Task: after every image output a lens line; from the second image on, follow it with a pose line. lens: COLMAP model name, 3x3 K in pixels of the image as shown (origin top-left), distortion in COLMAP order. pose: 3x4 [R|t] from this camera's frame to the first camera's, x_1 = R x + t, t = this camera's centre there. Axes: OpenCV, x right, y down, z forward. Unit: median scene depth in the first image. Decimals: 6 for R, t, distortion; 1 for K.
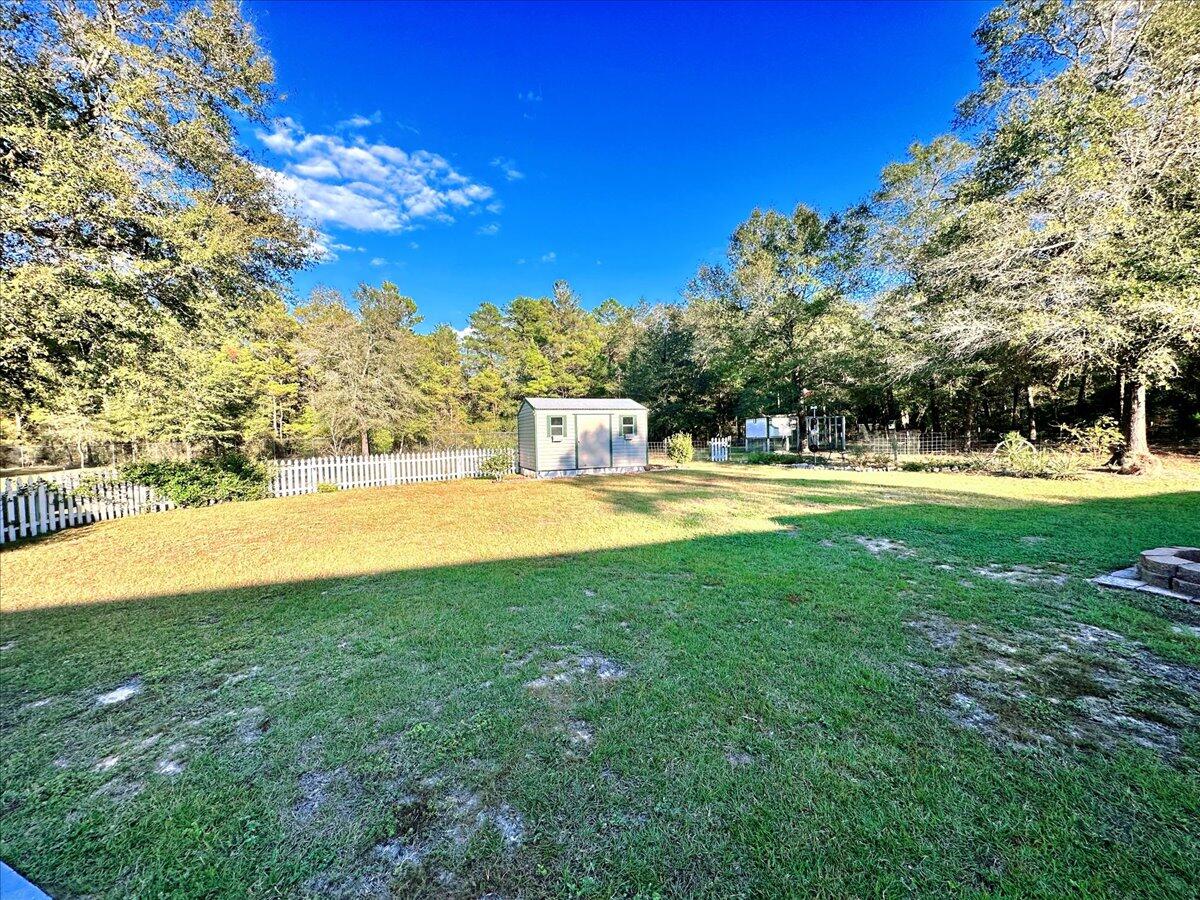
lens RADIAL K [[502.1, 0, 605.5], [0, 502.1, 443.5], [0, 0, 1]] dist [-0.001162, -0.000059]
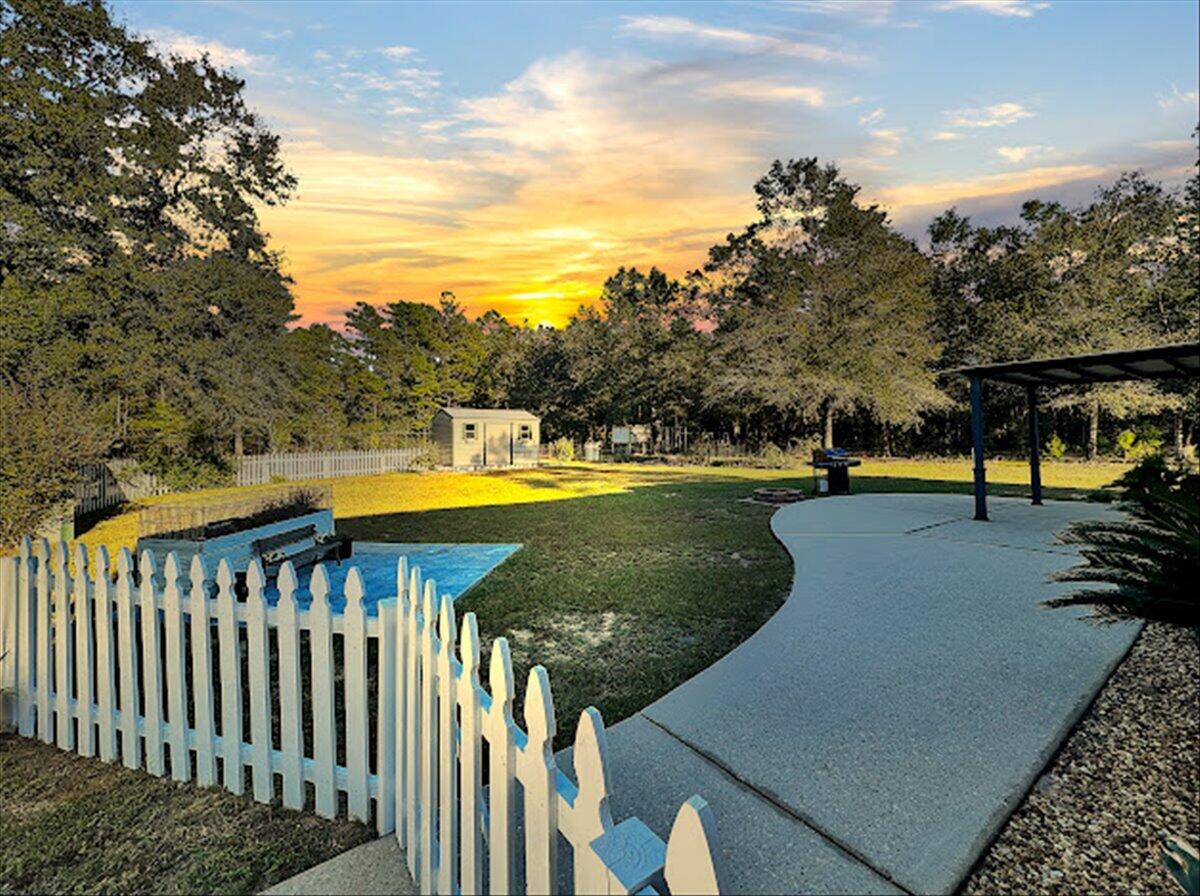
lens RADIAL K [[502.1, 0, 605.5], [0, 502.1, 441.5], [0, 0, 1]] dist [-0.001162, -0.000059]
pose [[0.966843, 0.016205, 0.254858, -0.080765], [-0.013562, 0.999835, -0.012124, 0.001576], [-0.255012, 0.008265, 0.966902, -0.296709]]
